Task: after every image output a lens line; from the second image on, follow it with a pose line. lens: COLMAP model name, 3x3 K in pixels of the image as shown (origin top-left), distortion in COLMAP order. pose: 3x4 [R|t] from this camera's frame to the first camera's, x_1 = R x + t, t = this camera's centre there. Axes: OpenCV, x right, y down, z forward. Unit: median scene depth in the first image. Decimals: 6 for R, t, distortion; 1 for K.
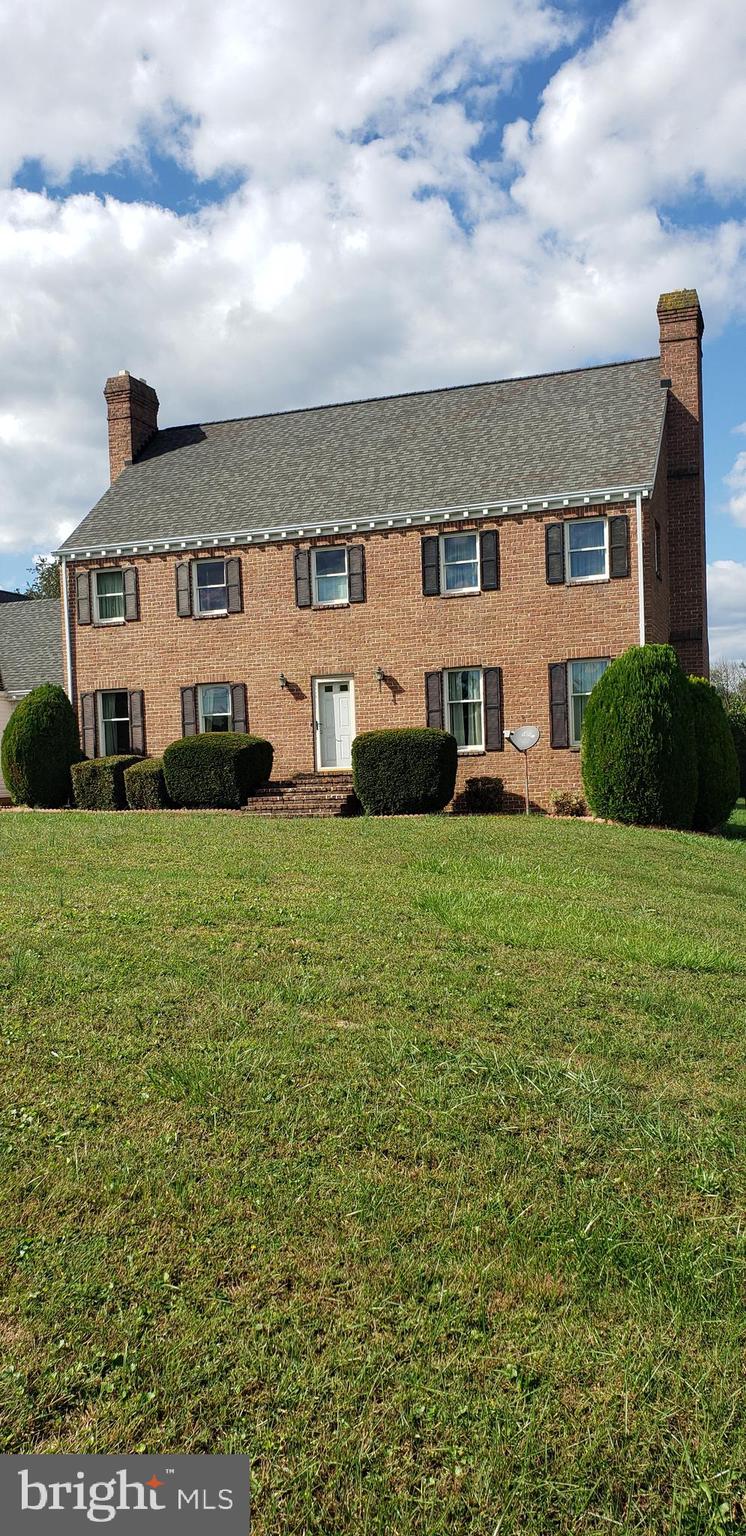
lens RADIAL K [[1169.2, 0, 373.0], [0, 1169.2, 768.0], [0, 0, 1]] dist [0.051884, -0.146646]
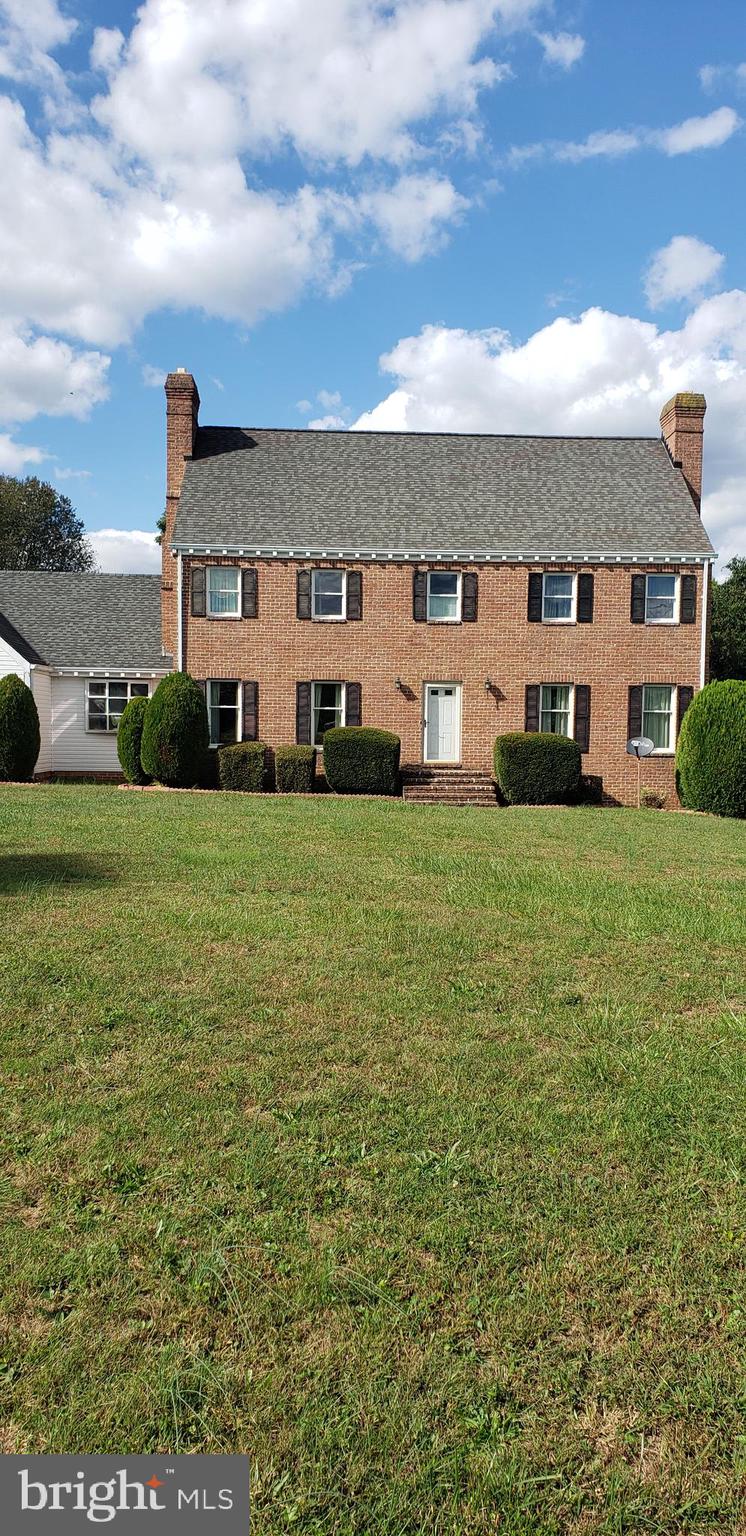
lens RADIAL K [[1219.9, 0, 373.0], [0, 1219.9, 768.0], [0, 0, 1]] dist [0.029780, -0.002142]
pose [[0.925695, 0.031506, 0.376957, -0.559122], [-0.043348, 0.998796, 0.022971, -0.017948], [-0.375780, -0.037605, 0.925946, -0.106920]]
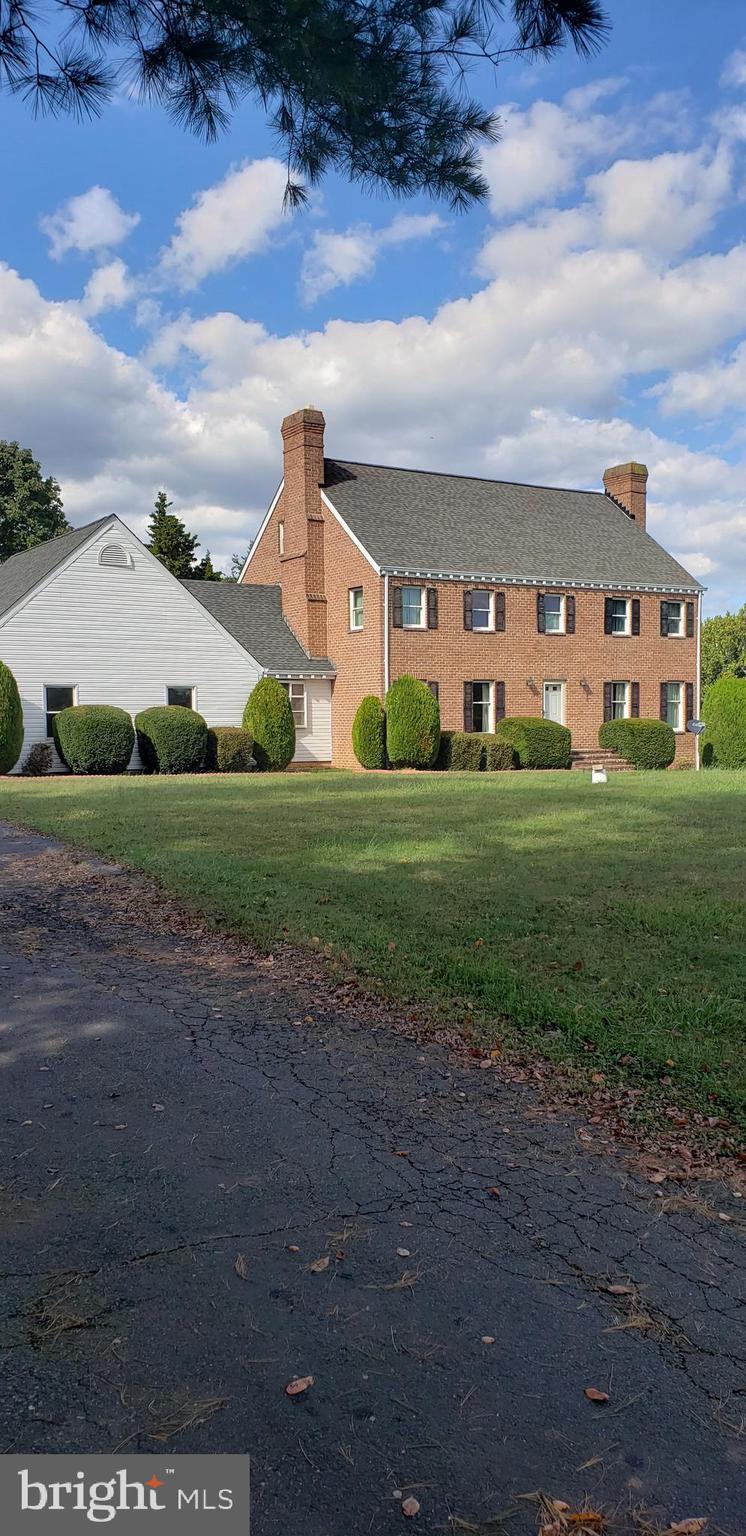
lens RADIAL K [[1219.9, 0, 373.0], [0, 1219.9, 768.0], [0, 0, 1]] dist [0.029780, -0.002142]
pose [[0.605875, -0.008336, 0.795516, -1.430653], [-0.008914, 0.999811, 0.017266, 0.008639], [-0.795510, -0.017552, 0.605687, 0.236314]]
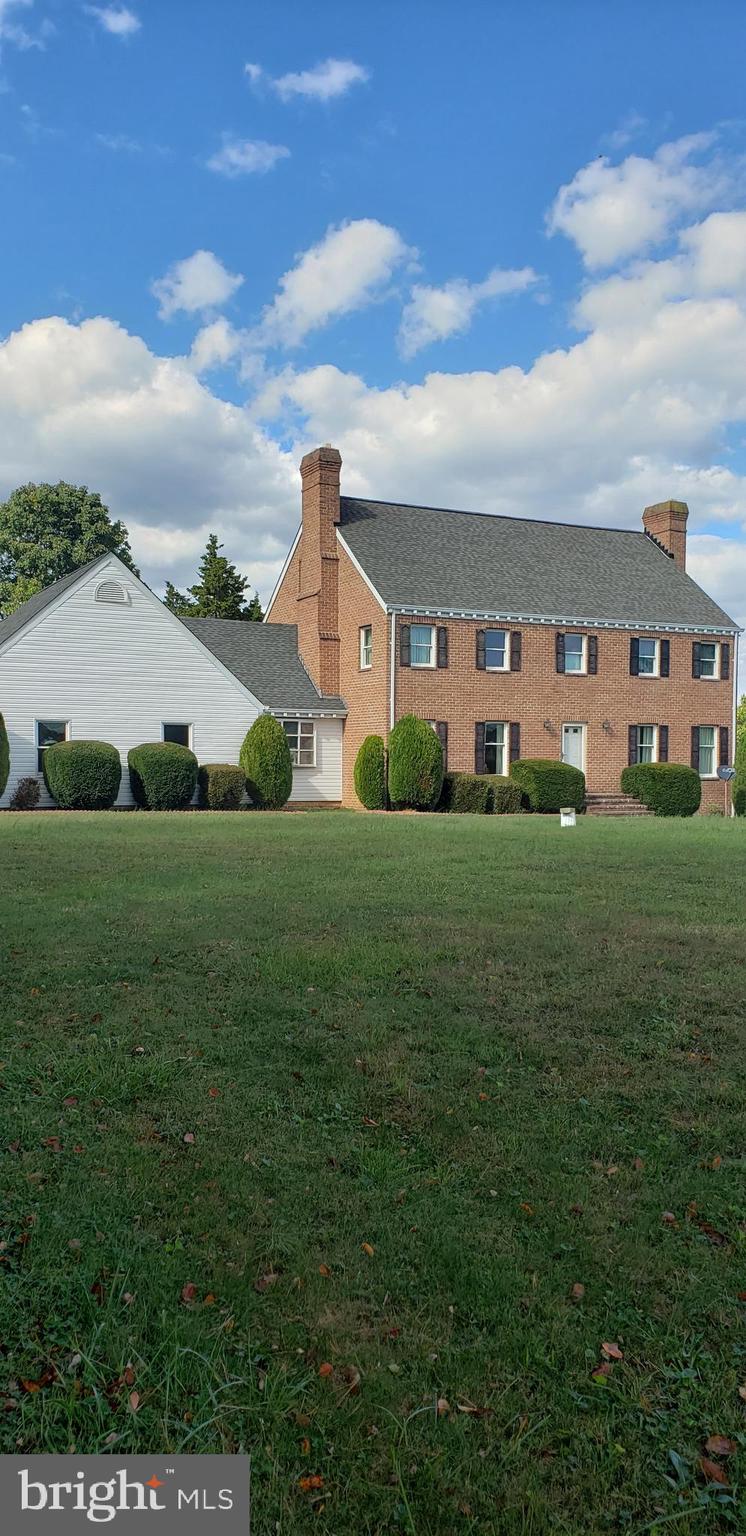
lens RADIAL K [[1201.5, 0, 373.0], [0, 1201.5, 768.0], [0, 0, 1]] dist [0.080471, -0.000399]
pose [[0.674895, 0.029921, 0.737307, -1.316994], [-0.025581, 0.999526, -0.017146, 0.010354], [-0.737470, -0.007289, 0.675340, 0.172134]]
